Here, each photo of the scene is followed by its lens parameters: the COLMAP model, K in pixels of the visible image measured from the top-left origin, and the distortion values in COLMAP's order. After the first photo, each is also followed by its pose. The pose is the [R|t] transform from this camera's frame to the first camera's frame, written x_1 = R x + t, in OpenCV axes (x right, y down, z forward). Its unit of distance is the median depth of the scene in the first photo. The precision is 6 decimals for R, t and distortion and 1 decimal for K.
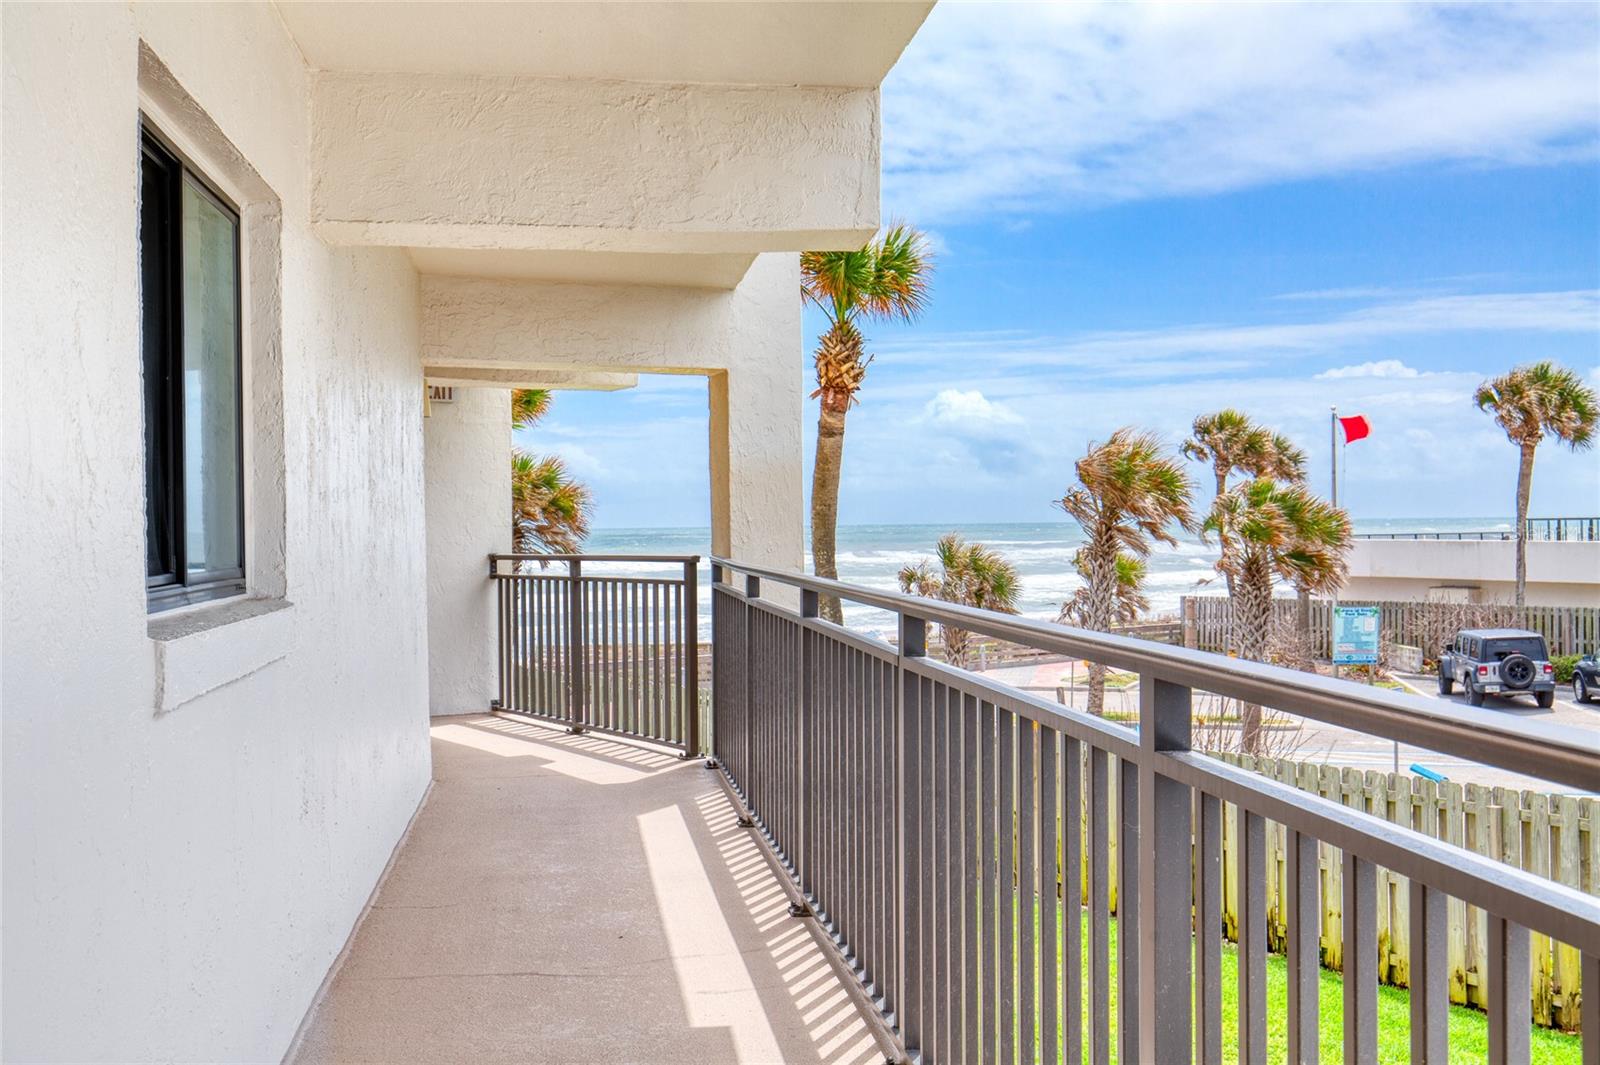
lens RADIAL K [[1598.2, 0, 799.6], [0, 1598.2, 531.3], [0, 0, 1]] dist [-0.021085, 0.000000]
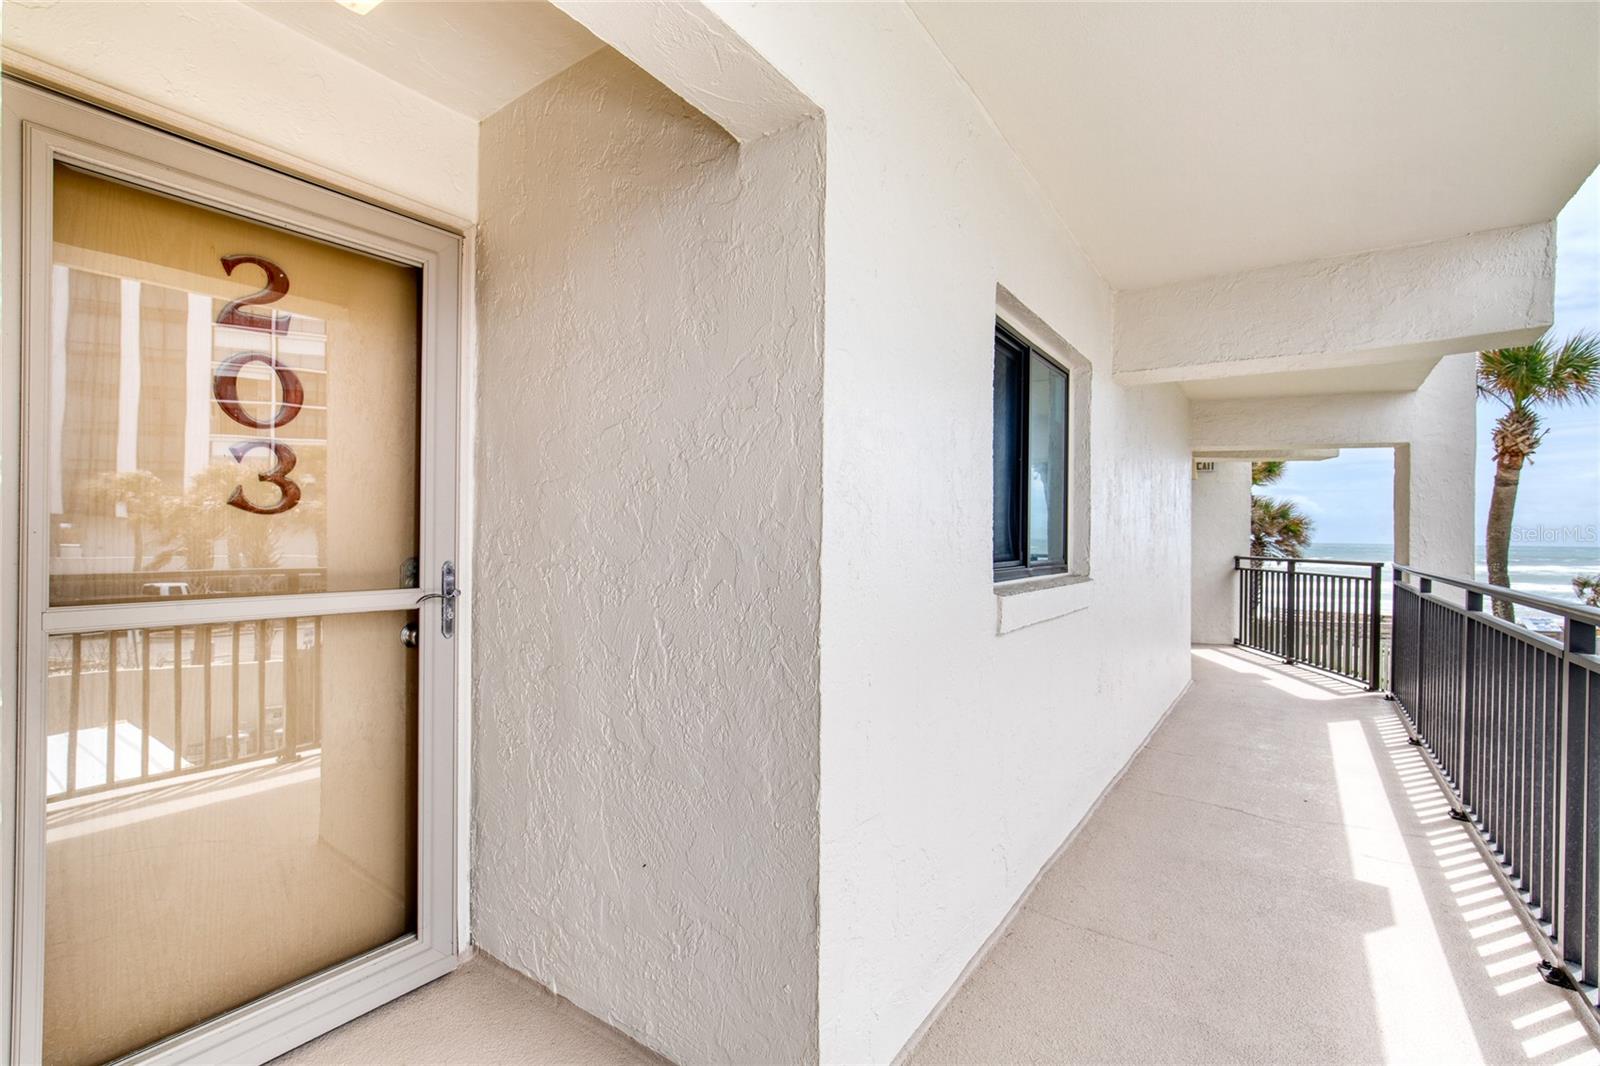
lens RADIAL K [[732.3, 0, 784.6], [0, 732.3, 532.1], [0, 0, 1]] dist [-0.016165, 0.007332]
pose [[0.720830, 0.019885, -0.692827, 0.009878], [-0.025490, 0.999673, 0.002172, -0.001932], [0.692643, 0.016095, 0.721101, 0.109644]]
